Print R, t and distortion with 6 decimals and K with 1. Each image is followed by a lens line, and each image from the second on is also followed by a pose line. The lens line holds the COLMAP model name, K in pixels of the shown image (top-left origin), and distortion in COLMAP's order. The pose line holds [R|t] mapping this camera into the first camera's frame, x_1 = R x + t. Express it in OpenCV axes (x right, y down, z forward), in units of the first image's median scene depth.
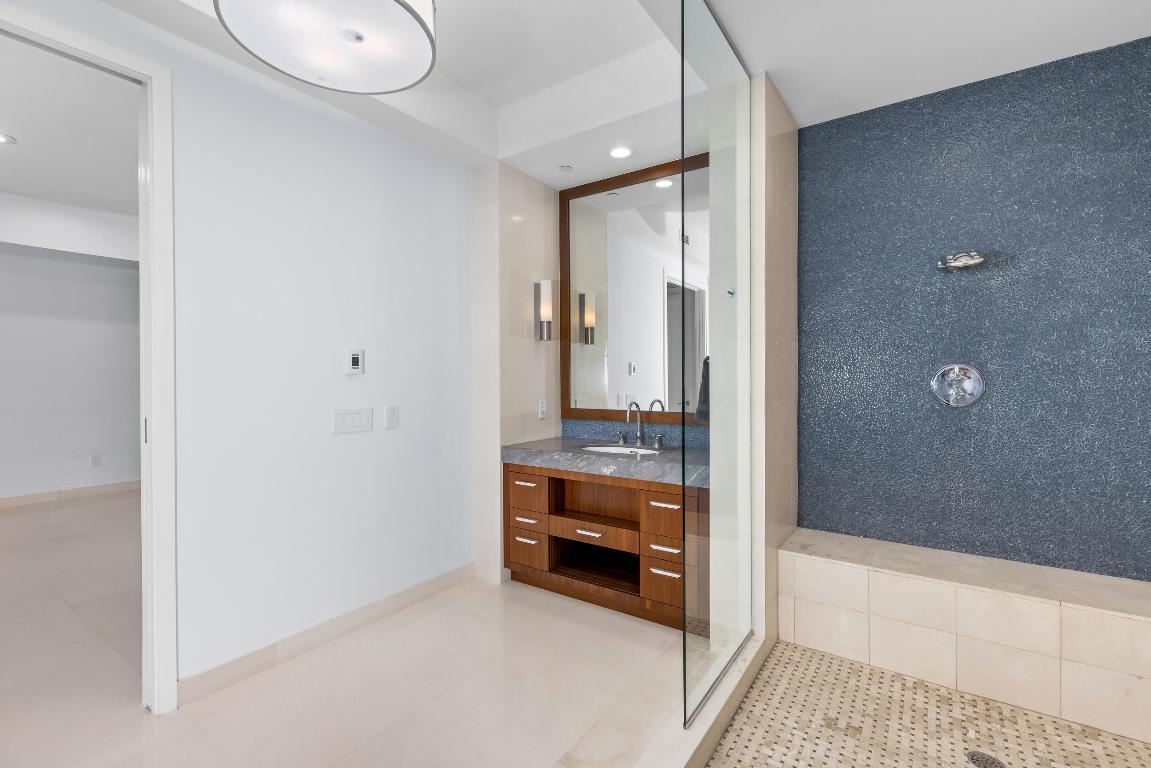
lens RADIAL K [[528.3, 0, 572.7], [0, 528.3, 378.3], [0, 0, 1]] dist [-0.008953, 0.003990]
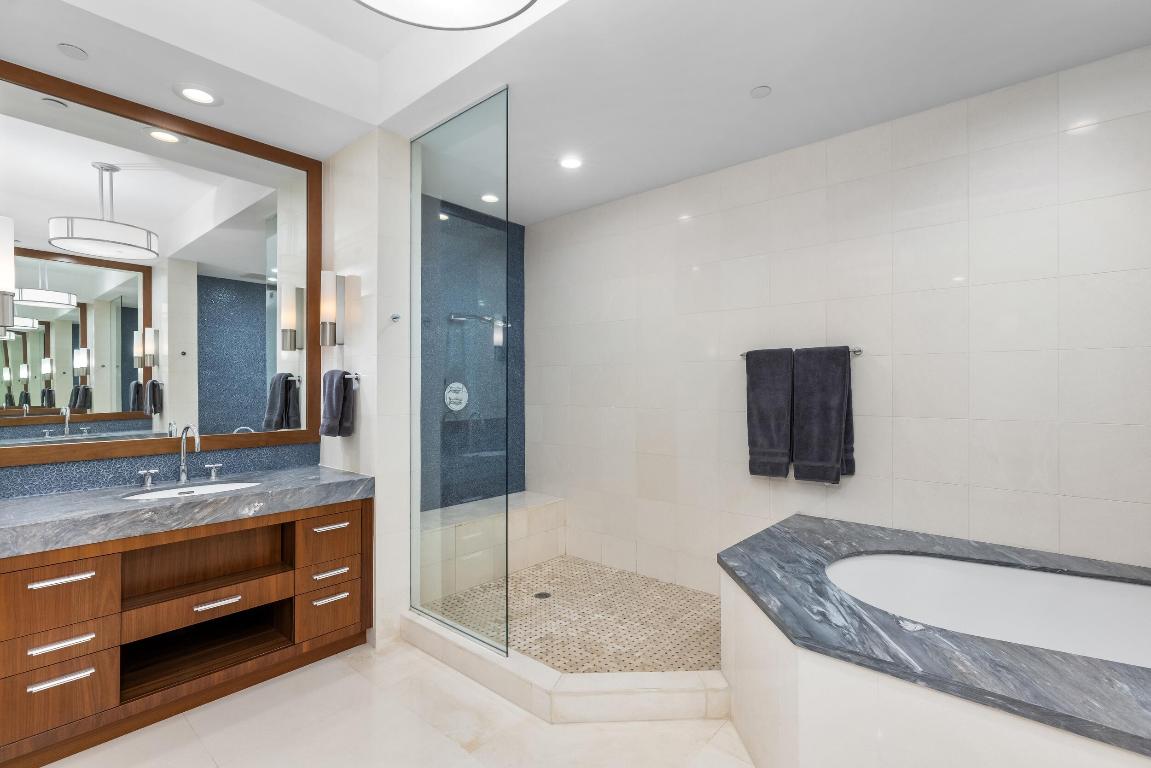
lens RADIAL K [[528.3, 0, 573.9], [0, 528.3, 388.9], [0, 0, 1]] dist [-0.008953, 0.003990]
pose [[0.088867, 0.003116, 0.996039, -0.686333], [0.007603, 0.999964, -0.003806, -0.000945], [-0.996014, 0.007912, 0.088840, 0.451711]]
